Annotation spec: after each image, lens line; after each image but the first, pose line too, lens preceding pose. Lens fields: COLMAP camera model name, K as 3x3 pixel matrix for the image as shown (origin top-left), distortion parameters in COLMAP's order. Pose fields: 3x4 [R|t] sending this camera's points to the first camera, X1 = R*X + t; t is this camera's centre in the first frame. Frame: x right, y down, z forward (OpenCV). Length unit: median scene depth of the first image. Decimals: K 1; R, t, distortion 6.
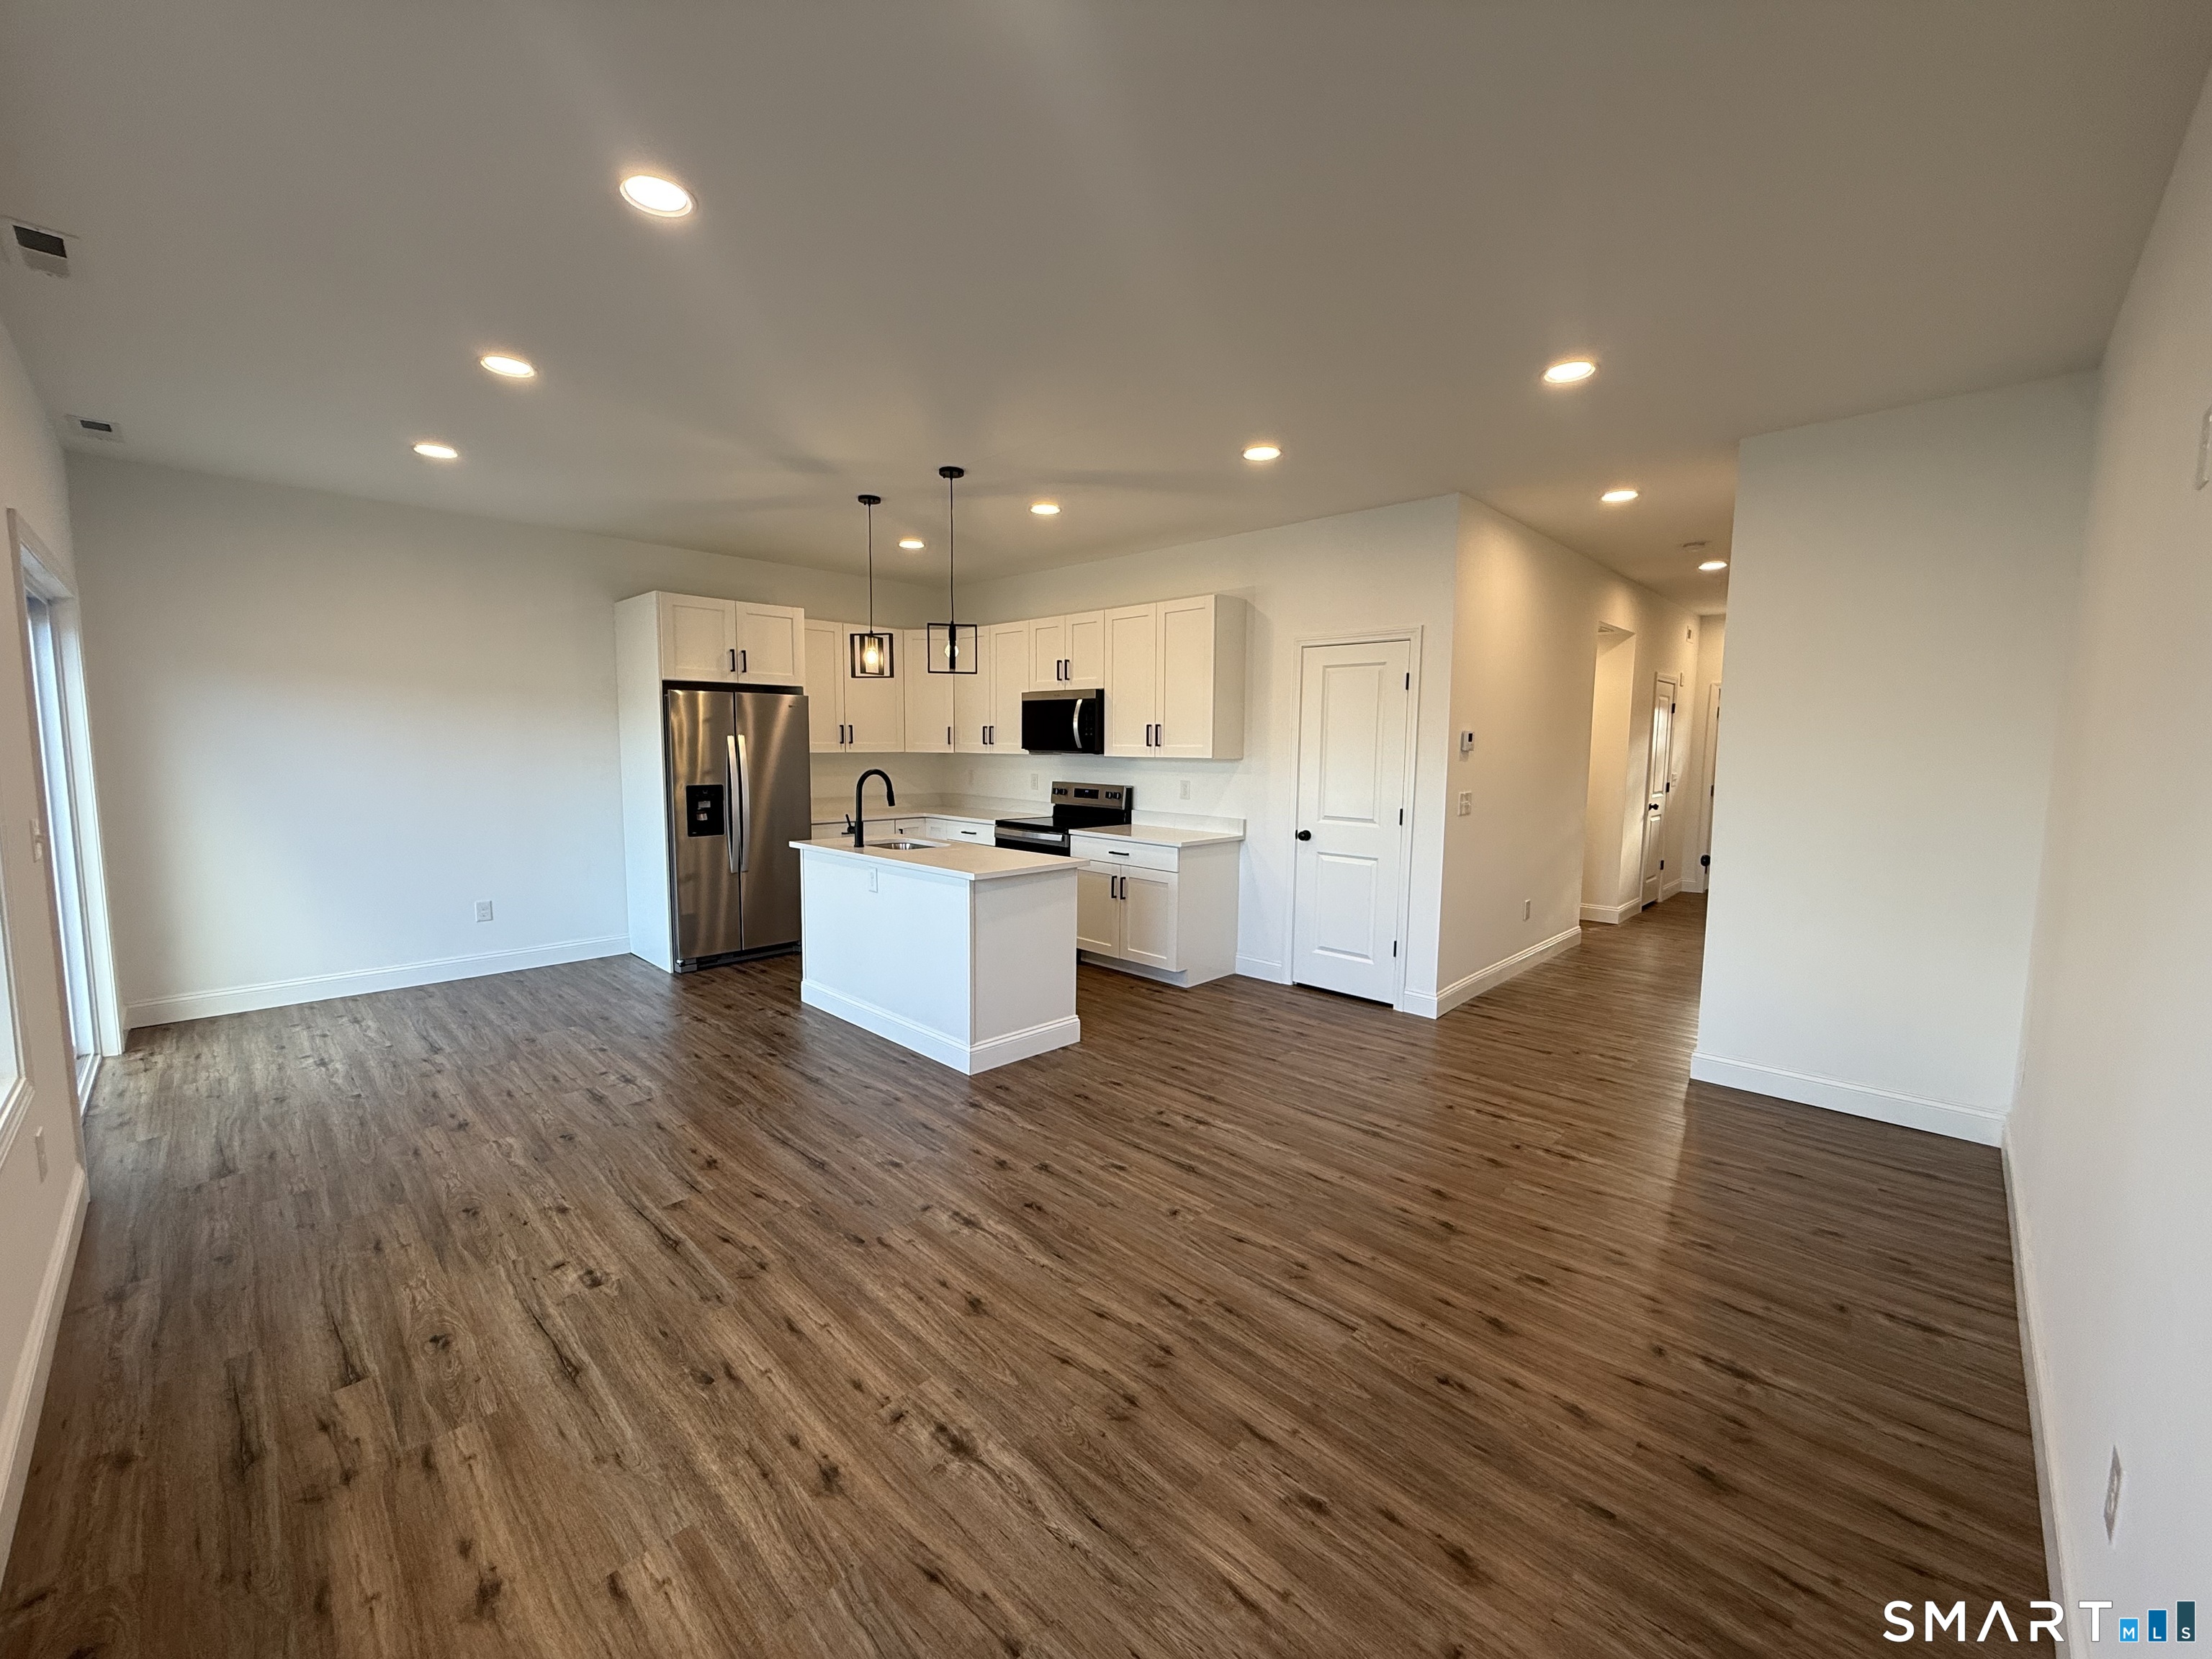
lens RADIAL K [[876.8, 0, 1094.5], [0, 876.8, 824.4], [0, 0, 1]] dist [-0.000690, 0.000359]
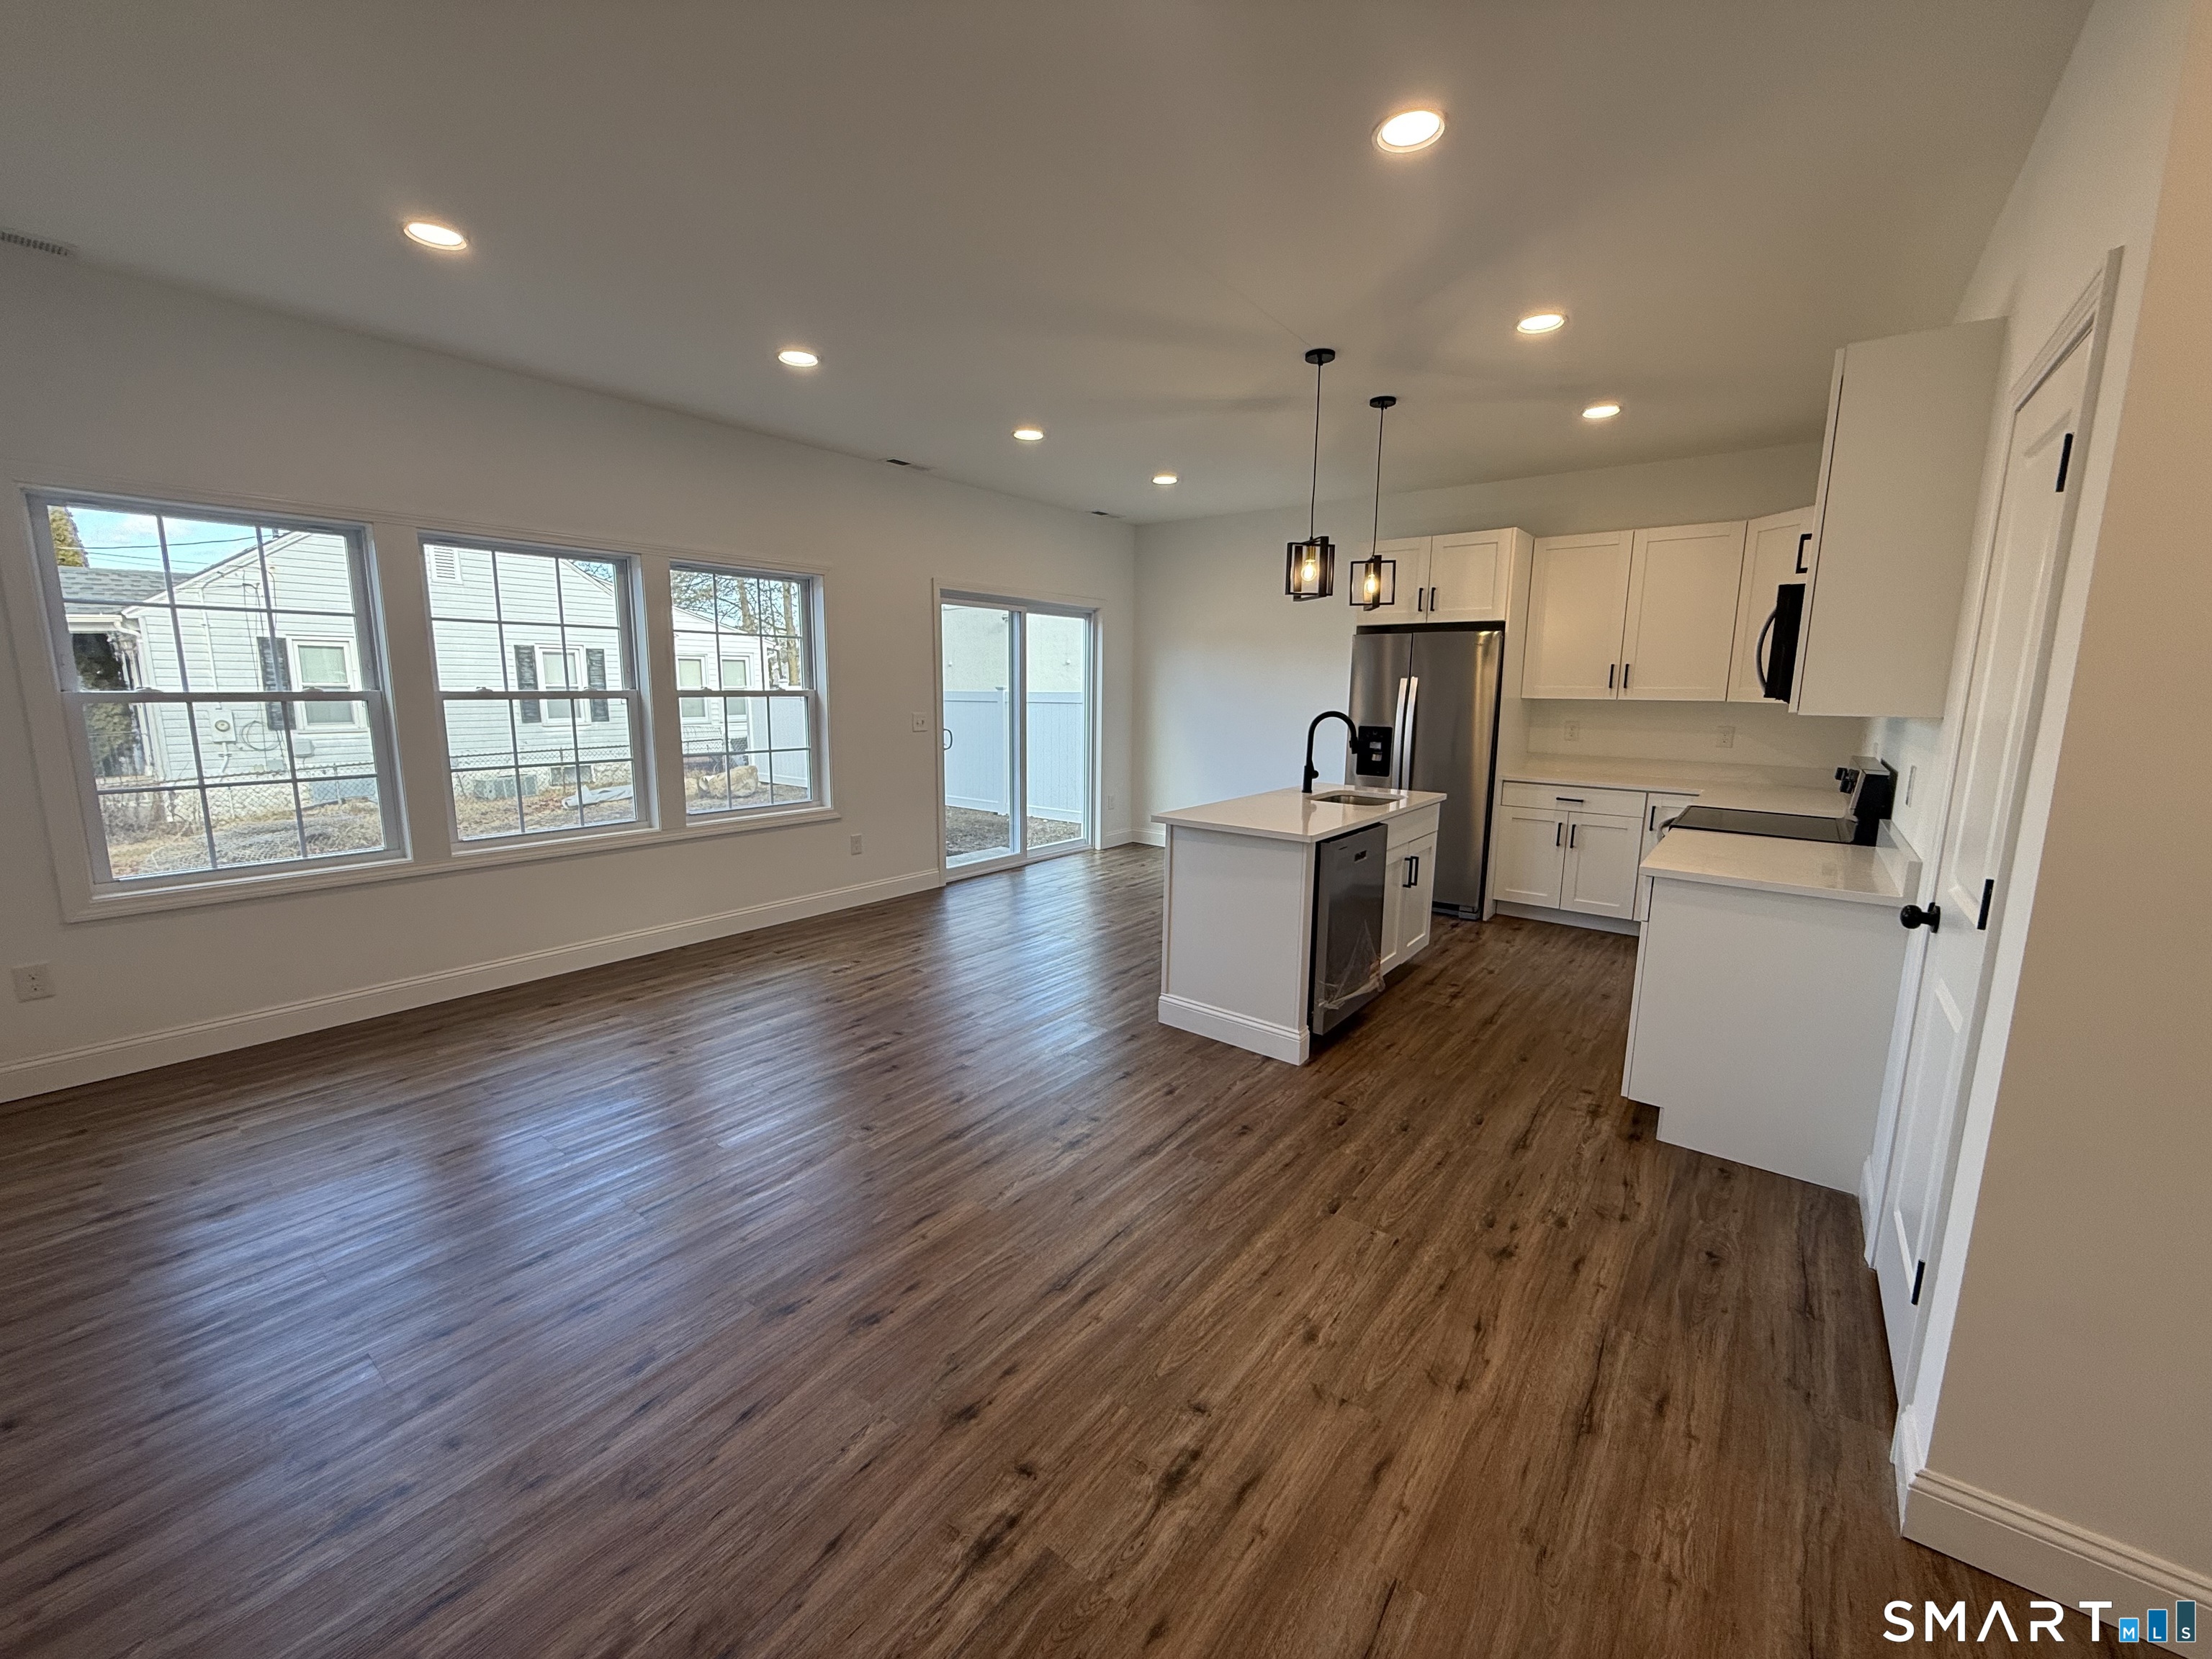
lens RADIAL K [[876.8, 0, 1108.2], [0, 876.8, 827.8], [0, 0, 1]] dist [-0.000690, 0.000359]
pose [[0.115326, 0.155756, -0.981040, 0.911943], [-0.103134, 0.984170, 0.144129, -0.072782], [0.987959, 0.084557, 0.129564, 0.937062]]
